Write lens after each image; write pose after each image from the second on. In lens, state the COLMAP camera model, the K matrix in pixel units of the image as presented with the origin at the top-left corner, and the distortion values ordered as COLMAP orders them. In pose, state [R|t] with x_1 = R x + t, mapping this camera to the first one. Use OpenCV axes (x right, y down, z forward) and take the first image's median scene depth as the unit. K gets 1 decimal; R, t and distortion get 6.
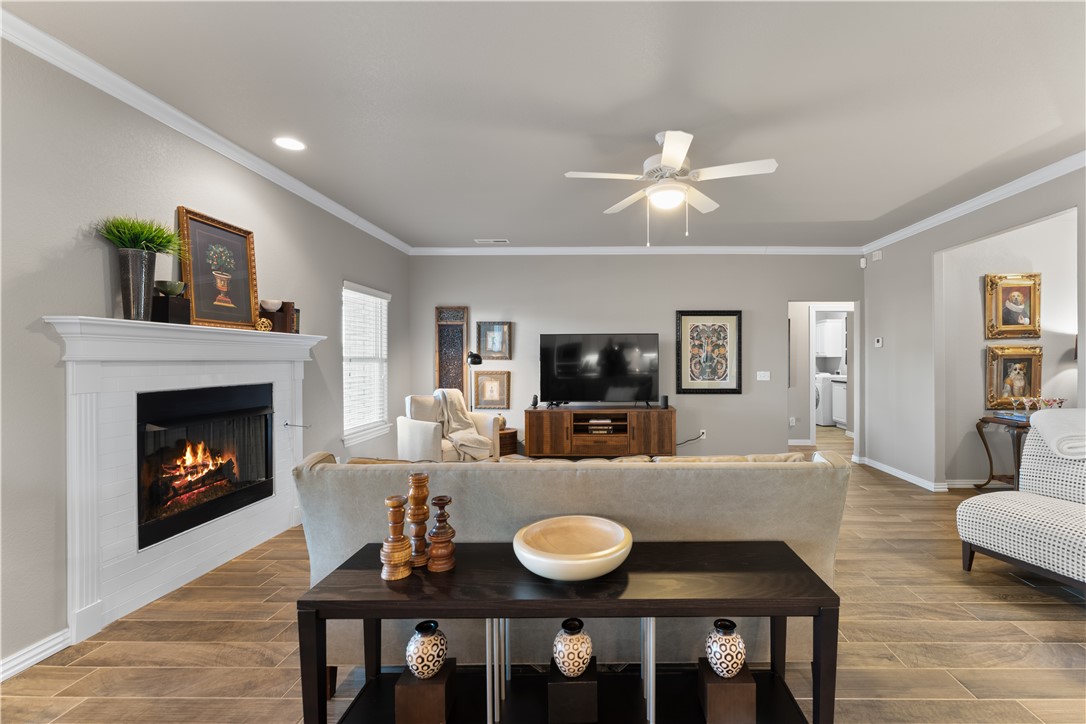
lens RADIAL K [[465.2, 0, 603.6], [0, 465.2, 360.3], [0, 0, 1]] dist [0.002374, -0.000461]
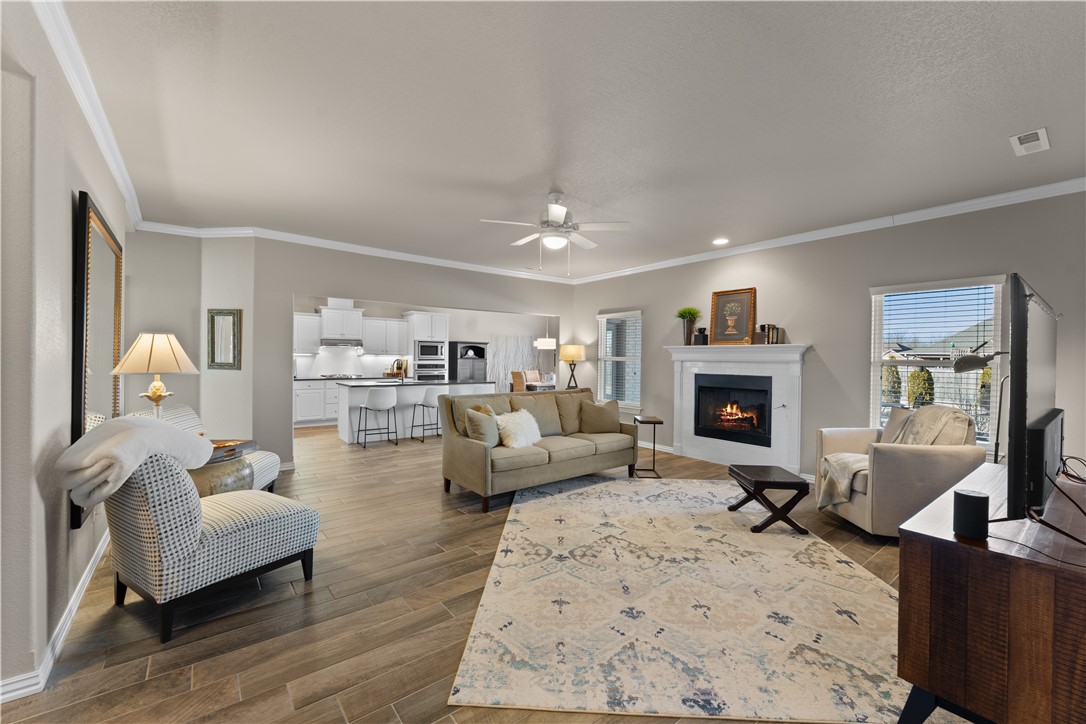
lens RADIAL K [[439.7, 0, 546.0], [0, 439.7, 364.4], [0, 0, 1]] dist [-0.001306, 0.000397]
pose [[-0.779368, 0.000103, -0.626566, 0.597560], [-0.012969, 0.999783, 0.016297, -0.004573], [0.626432, 0.020827, -0.779198, 1.231023]]
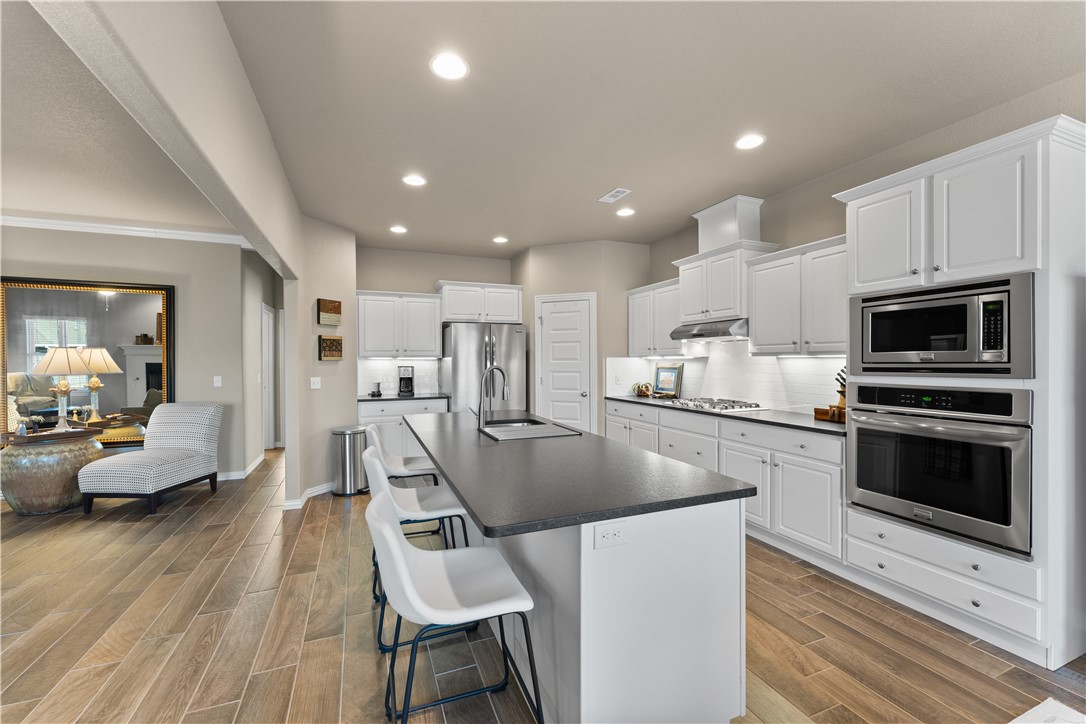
lens RADIAL K [[439.7, 0, 537.7], [0, 439.7, 362.0], [0, 0, 1]] dist [-0.001306, 0.000397]
pose [[-0.375265, -0.001807, 0.926916, -0.541123], [0.006907, 0.999965, 0.004746, 0.000779], [-0.926892, 0.008183, -0.375240, -0.131415]]
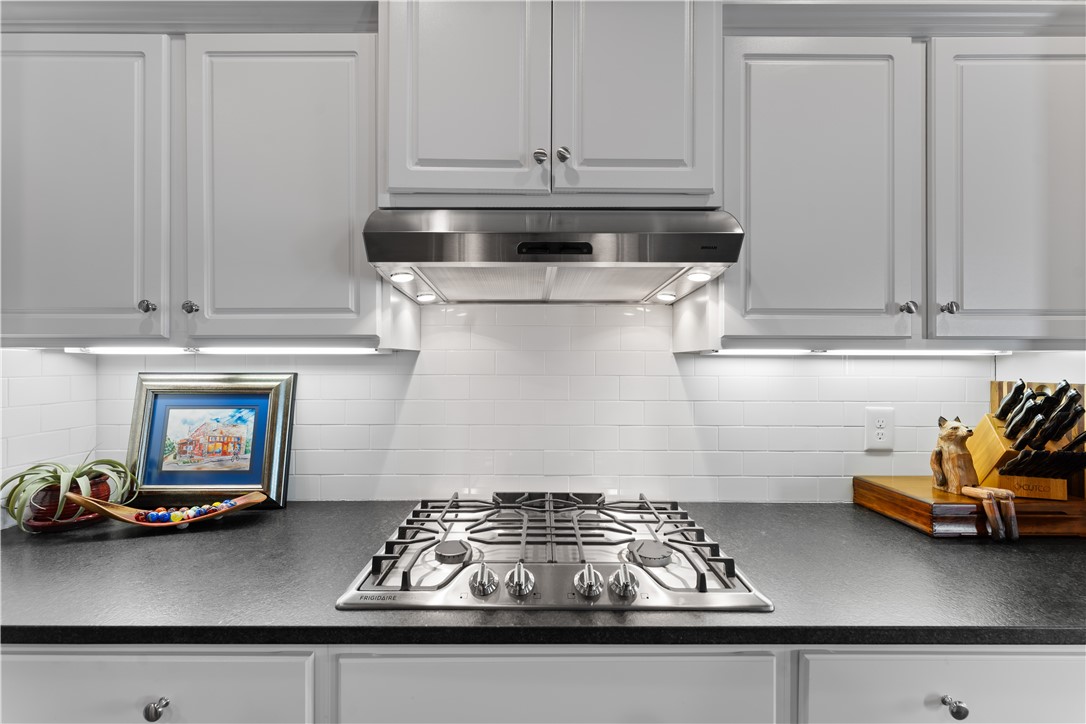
lens RADIAL K [[439.7, 0, 534.1], [0, 439.7, 363.6], [0, 0, 1]] dist [-0.001306, 0.000397]
pose [[-0.999997, -0.001759, -0.001530, 0.116750], [-0.001765, 0.999992, 0.003642, 0.003532], [0.001524, 0.003645, -0.999992, -0.540491]]
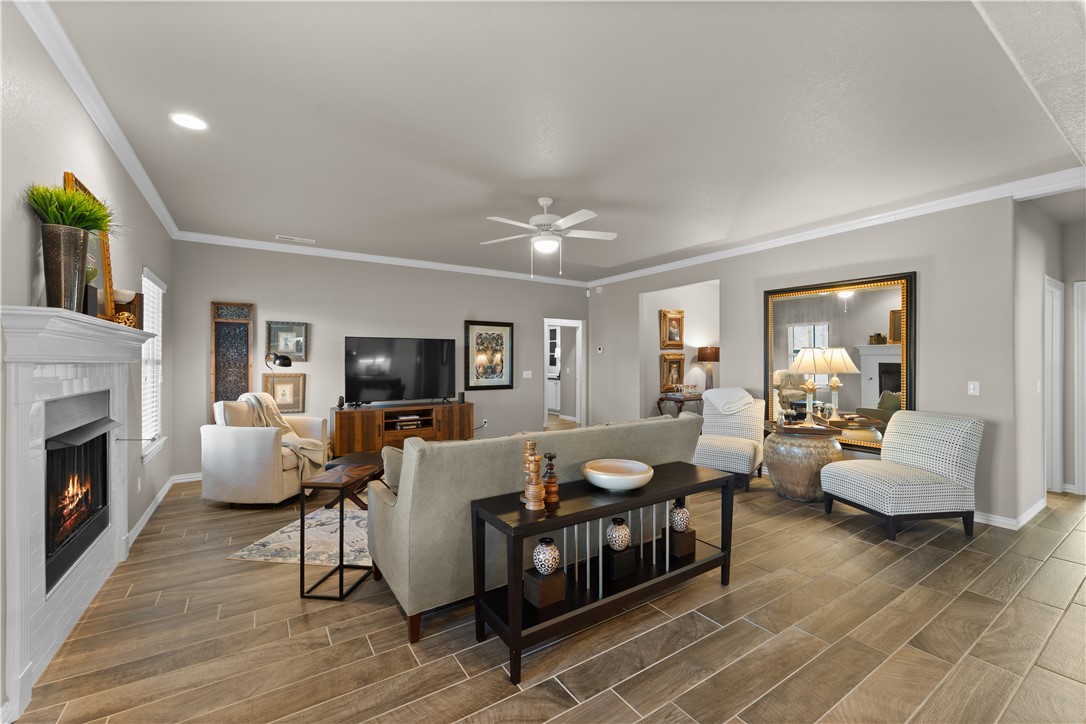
lens RADIAL K [[439.7, 0, 543.3], [0, 439.7, 360.9], [0, 0, 1]] dist [-0.001306, 0.000397]
pose [[0.836319, 0.002079, 0.548240, -0.362249], [-0.000169, 0.999994, -0.003533, 0.000560], [-0.548244, 0.002862, 0.836314, -0.053822]]
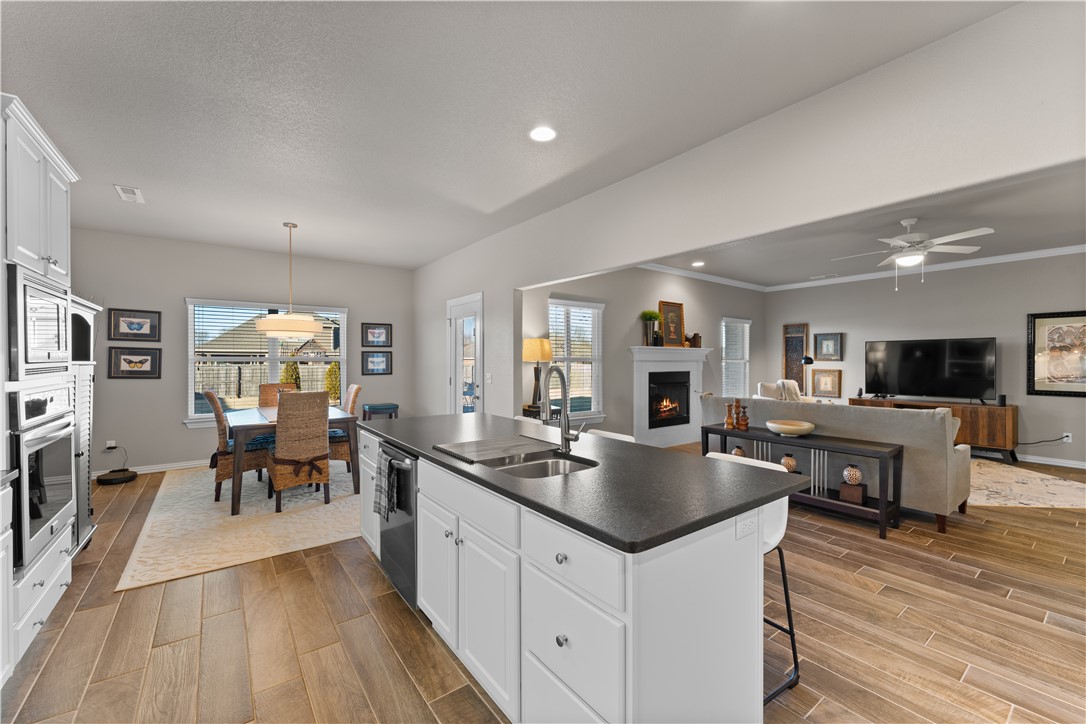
lens RADIAL K [[439.7, 0, 538.1], [0, 439.7, 362.4], [0, 0, 1]] dist [-0.001306, 0.000397]
pose [[0.598509, 0.005360, -0.801098, 0.360073], [-0.004800, 0.999984, 0.003105, 0.003197], [0.801102, 0.001987, 0.598525, -0.563653]]
